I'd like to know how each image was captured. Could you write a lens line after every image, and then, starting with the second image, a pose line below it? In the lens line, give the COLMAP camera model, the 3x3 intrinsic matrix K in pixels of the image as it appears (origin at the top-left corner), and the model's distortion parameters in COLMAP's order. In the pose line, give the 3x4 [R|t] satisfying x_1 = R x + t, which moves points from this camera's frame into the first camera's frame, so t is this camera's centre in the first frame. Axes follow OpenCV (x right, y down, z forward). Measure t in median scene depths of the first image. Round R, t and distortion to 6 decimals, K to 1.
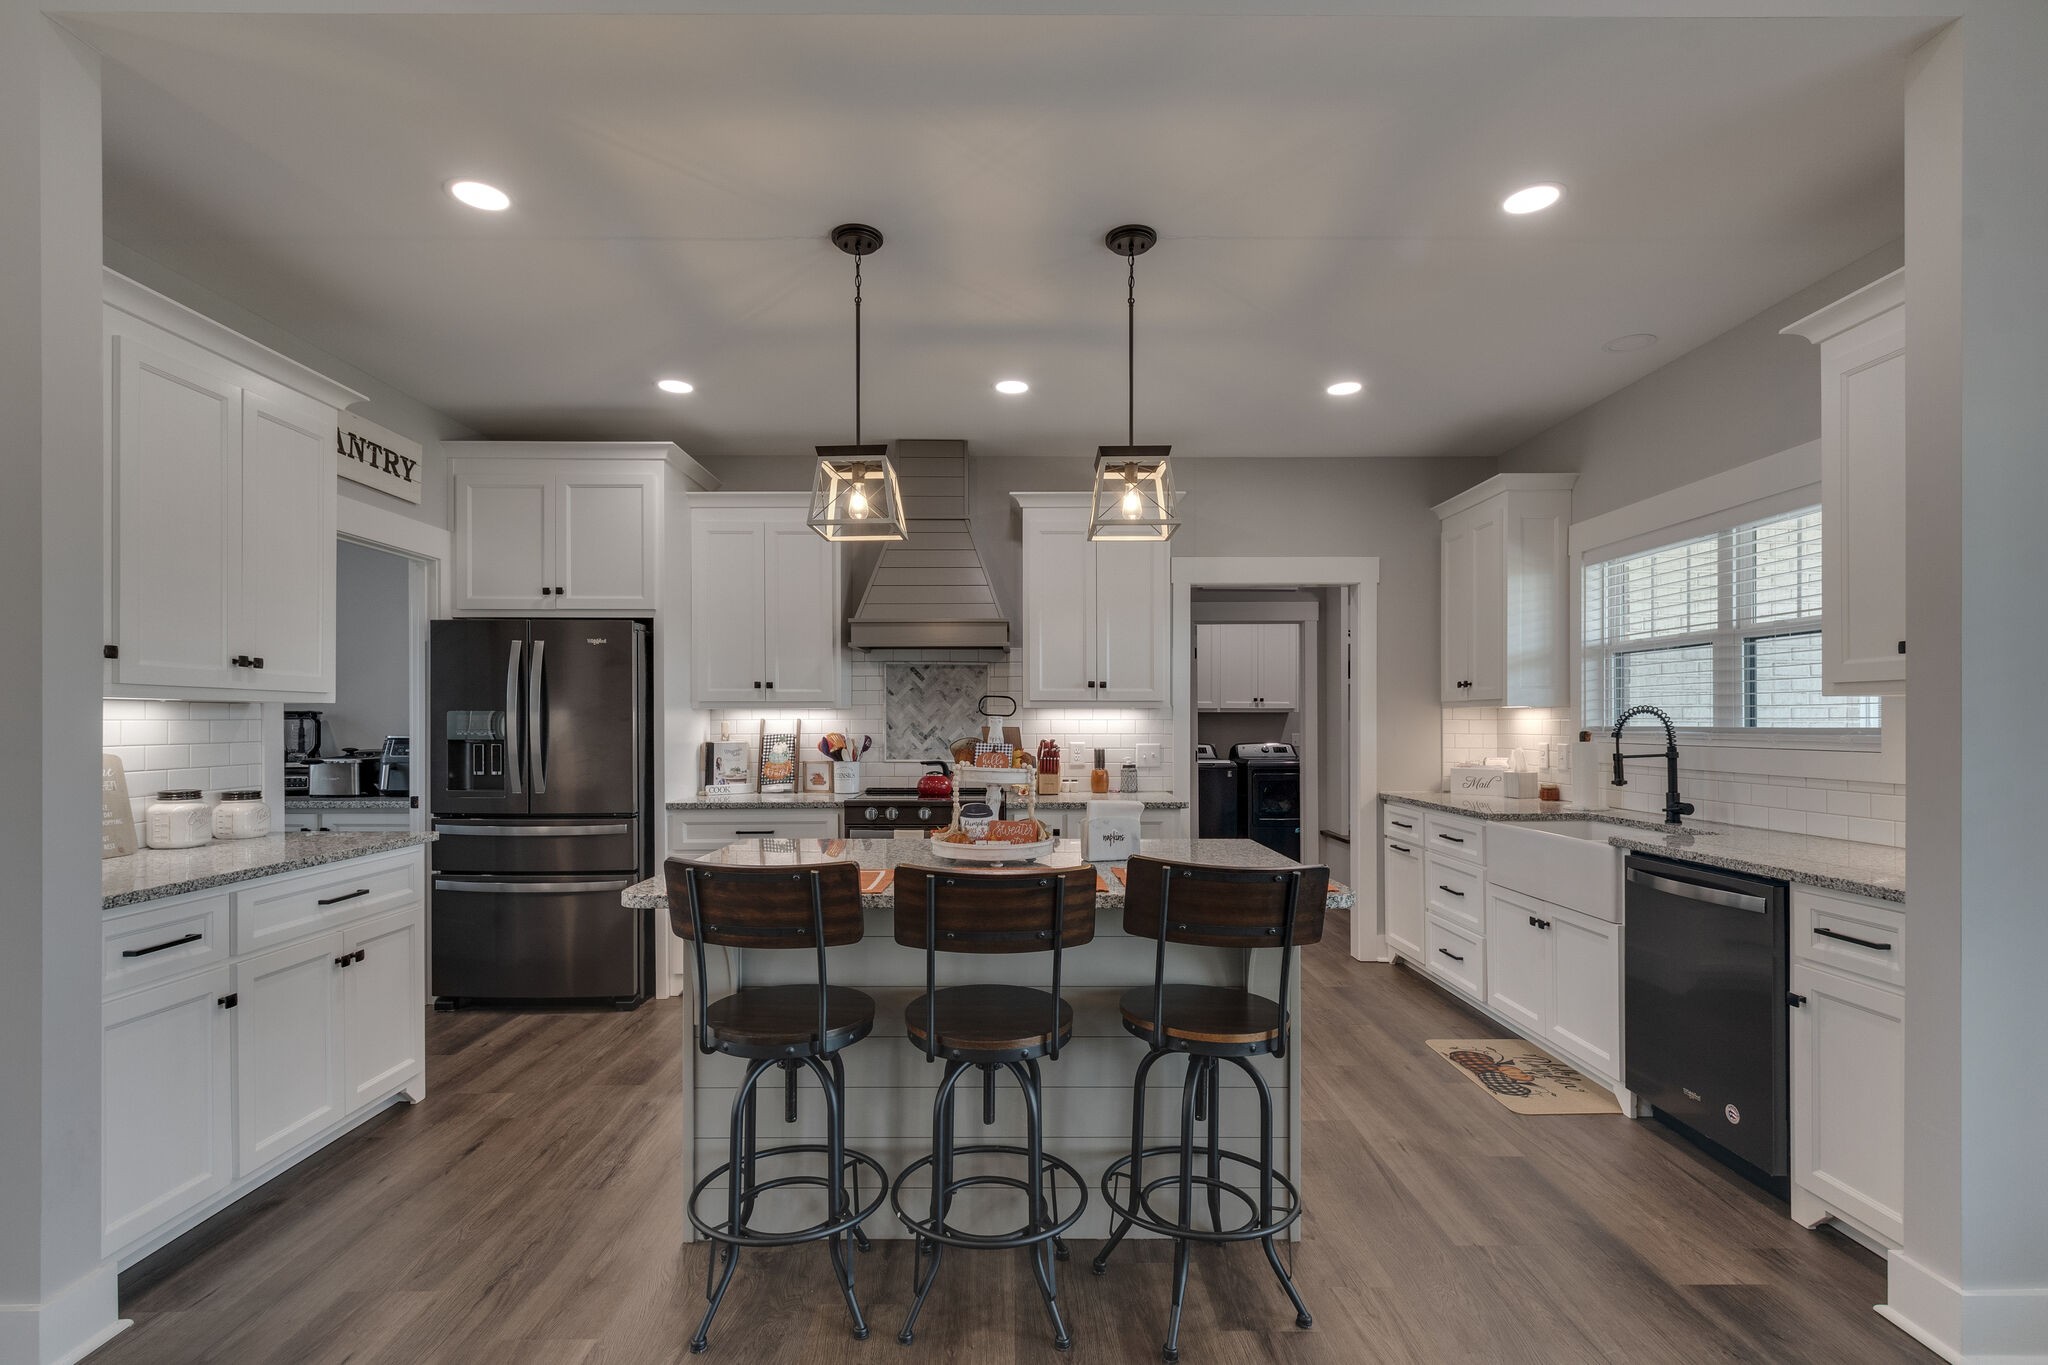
lens RADIAL K [[933.2, 0, 1020.6], [0, 933.2, 714.7], [0, 0, 1]] dist [0.000273, 0.000087]
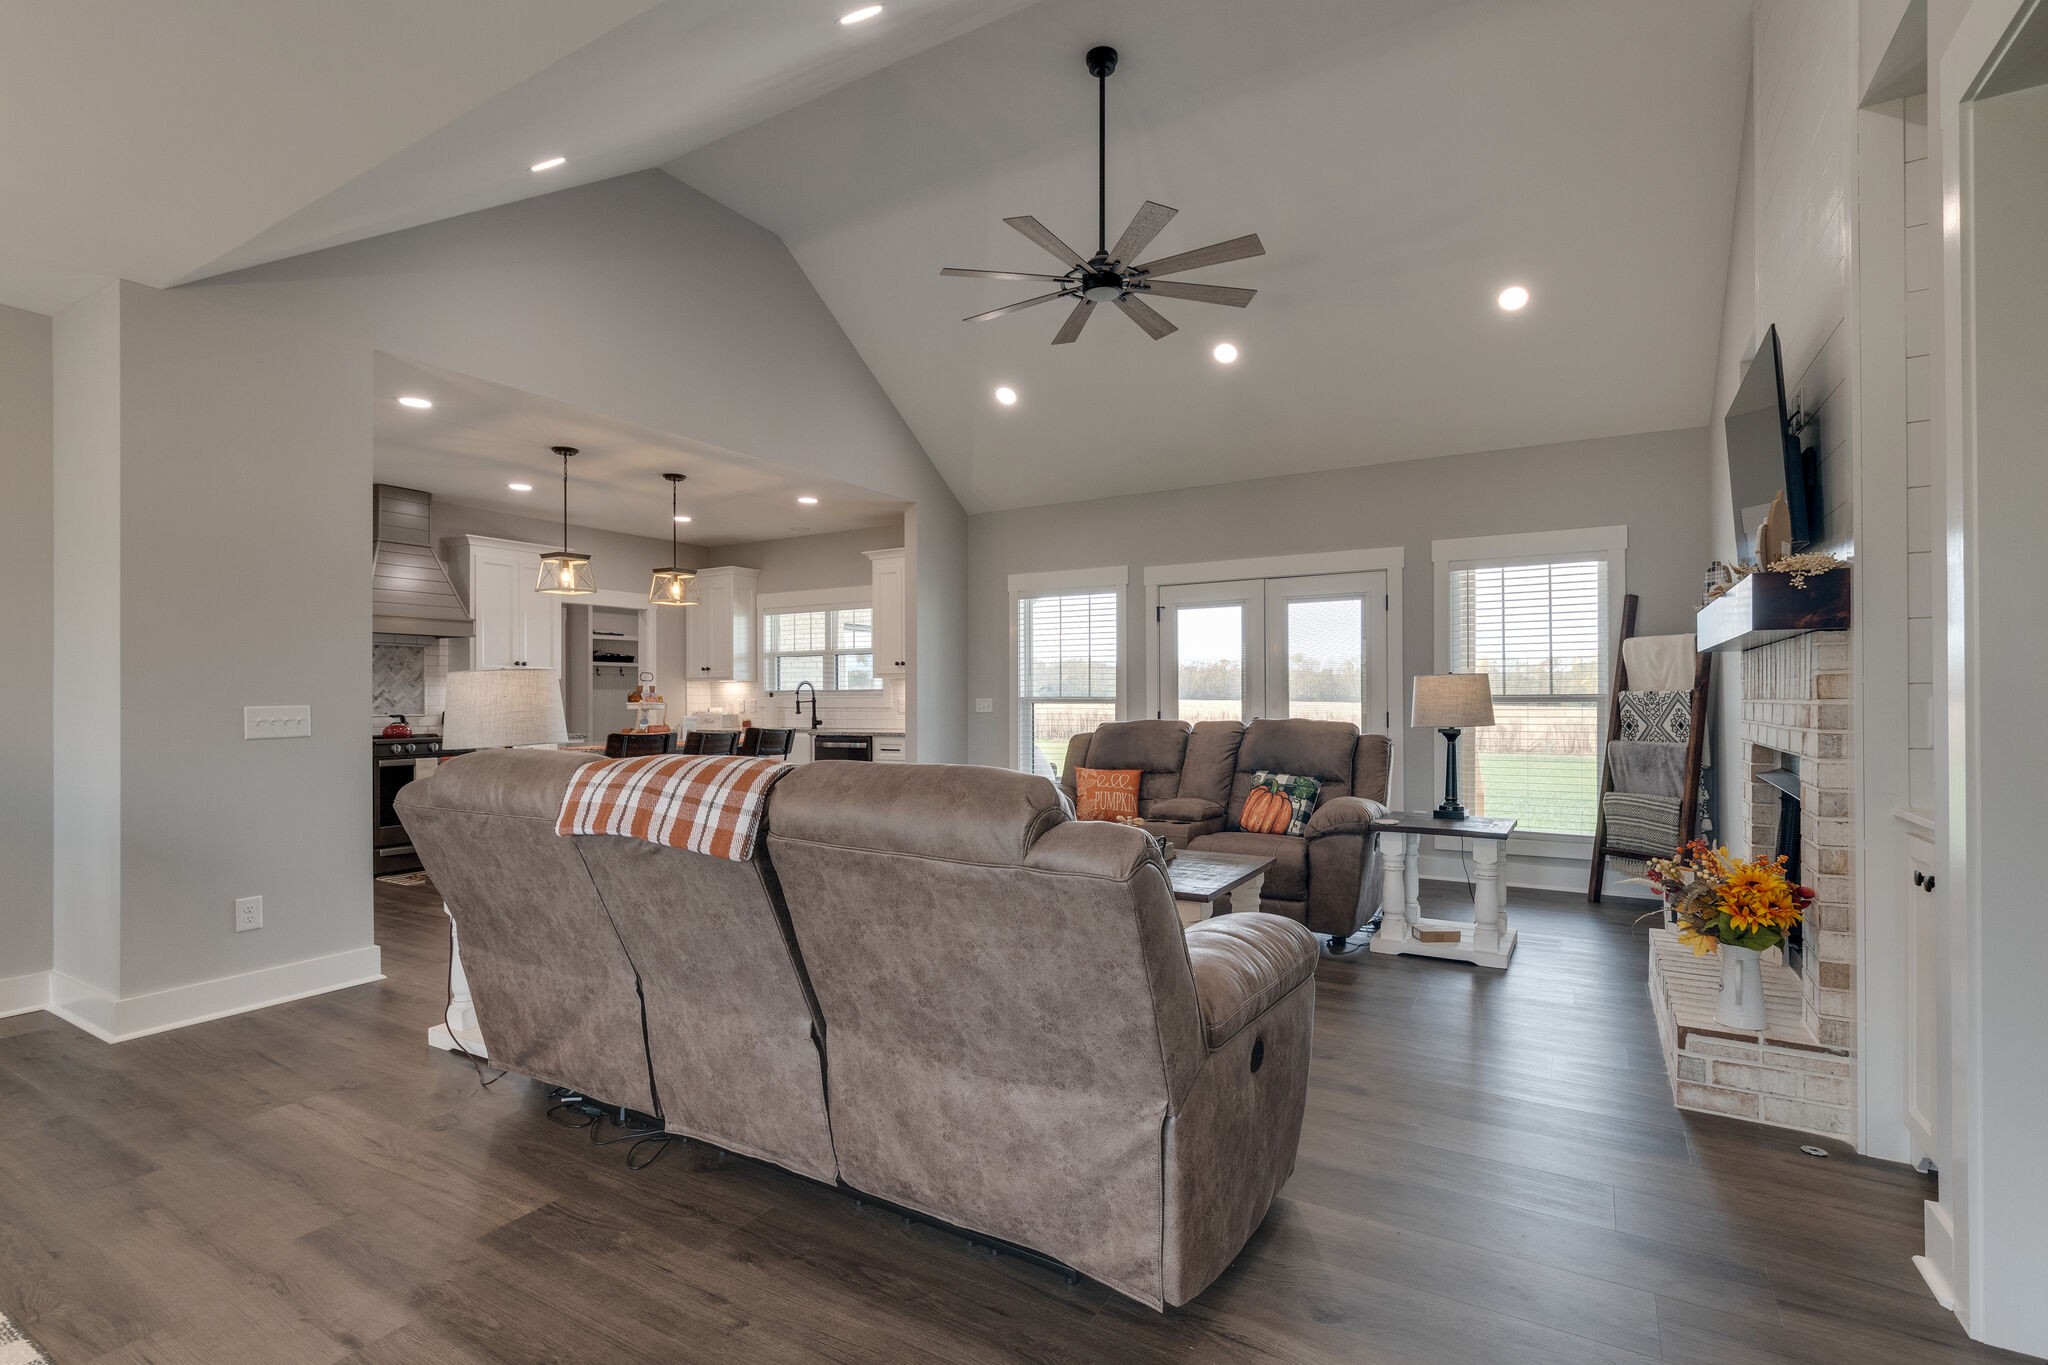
lens RADIAL K [[933.2, 0, 1020.6], [0, 933.2, 714.7], [0, 0, 1]] dist [0.000273, 0.000087]
pose [[0.514696, -0.017748, 0.857189, -1.014680], [-0.002234, 0.999755, 0.022042, 0.021364], [-0.857370, -0.013260, 0.514530, -0.656776]]
